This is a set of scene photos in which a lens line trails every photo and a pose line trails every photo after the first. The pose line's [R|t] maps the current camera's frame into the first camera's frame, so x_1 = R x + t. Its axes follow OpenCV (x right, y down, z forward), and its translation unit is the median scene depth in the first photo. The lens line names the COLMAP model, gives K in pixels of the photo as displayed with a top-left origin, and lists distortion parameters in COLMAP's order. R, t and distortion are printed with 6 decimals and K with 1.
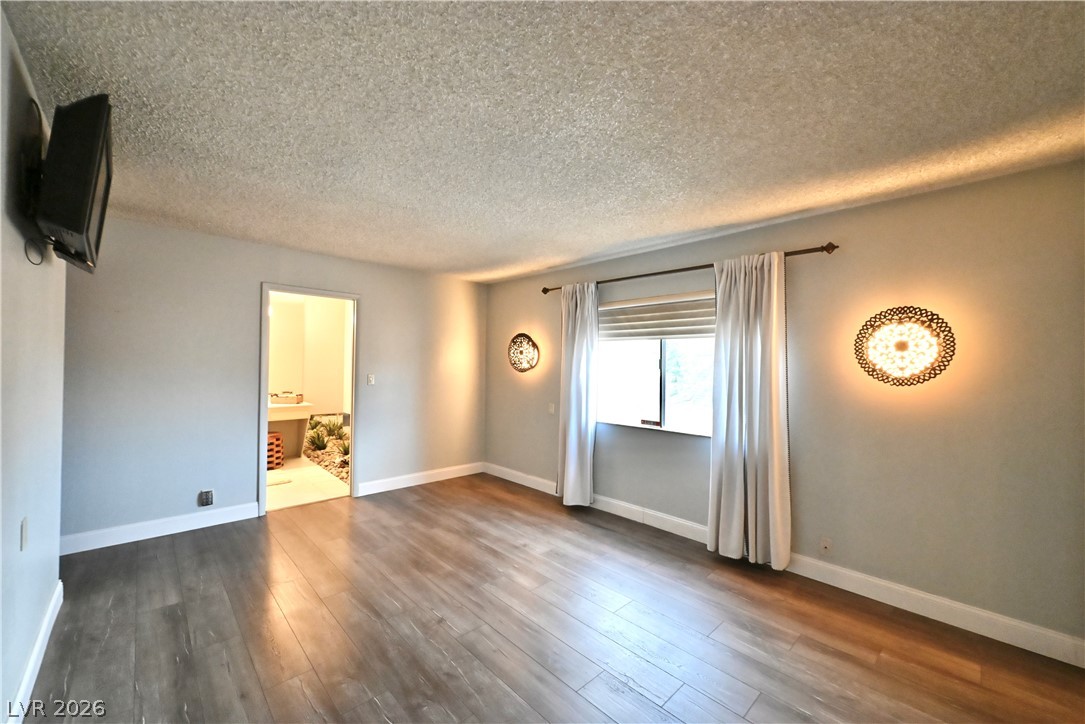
lens RADIAL K [[428.2, 0, 545.9], [0, 428.2, 362.7], [0, 0, 1]] dist [-0.004499, 0.000699]
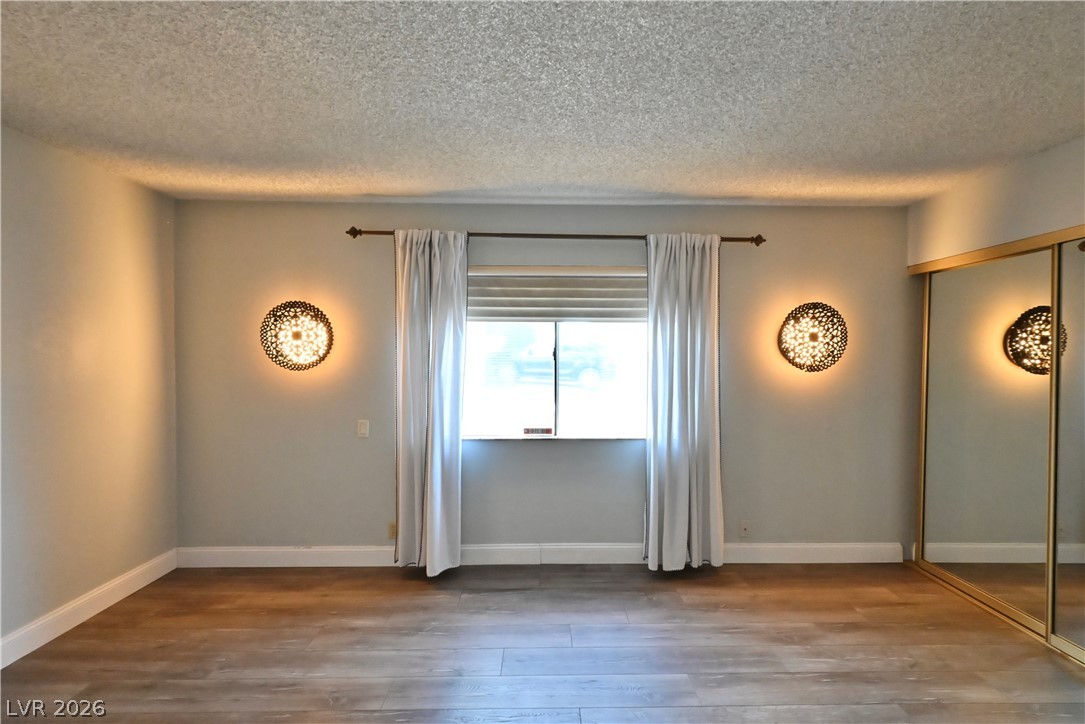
lens RADIAL K [[470.8, 0, 552.5], [0, 470.8, 363.4], [0, 0, 1]] dist [-0.001353, -0.000556]
pose [[0.673449, -0.024935, 0.738813, -0.383386], [0.003703, 0.999532, 0.030359, -0.006236], [-0.739225, -0.017709, 0.673226, 0.446277]]
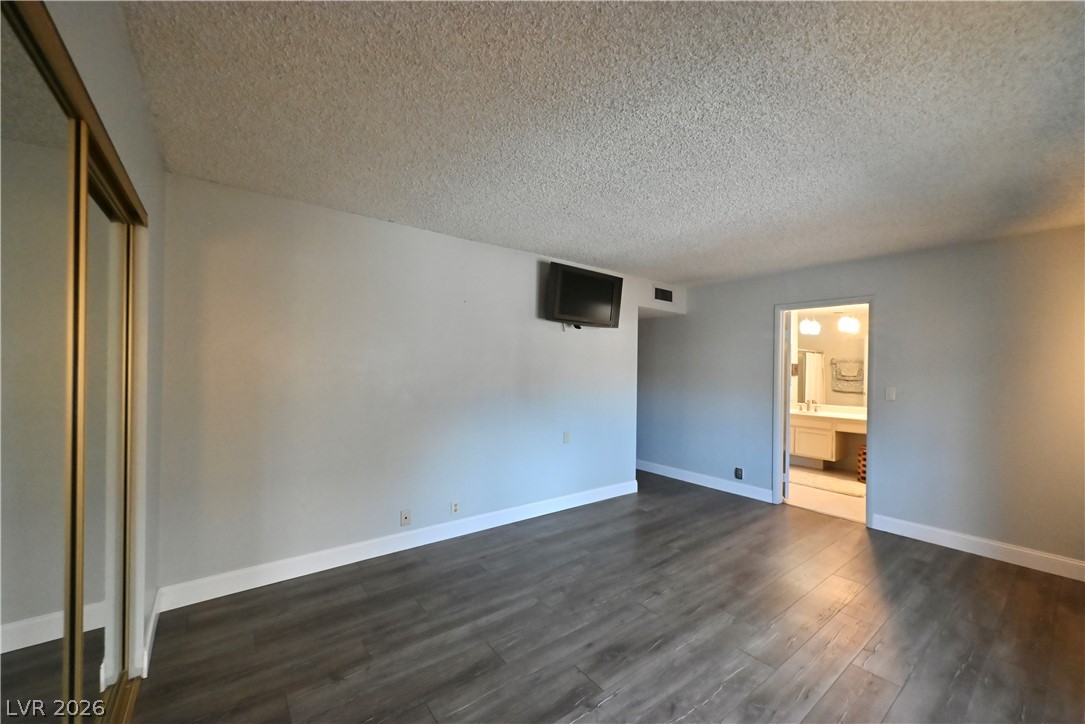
lens RADIAL K [[428.2, 0, 540.5], [0, 428.2, 366.4], [0, 0, 1]] dist [-0.004499, 0.000699]
pose [[-0.113655, -0.016148, -0.993389, 0.605960], [-0.010990, 0.999827, -0.014995, 0.007282], [0.993459, 0.009213, -0.113813, 0.520505]]
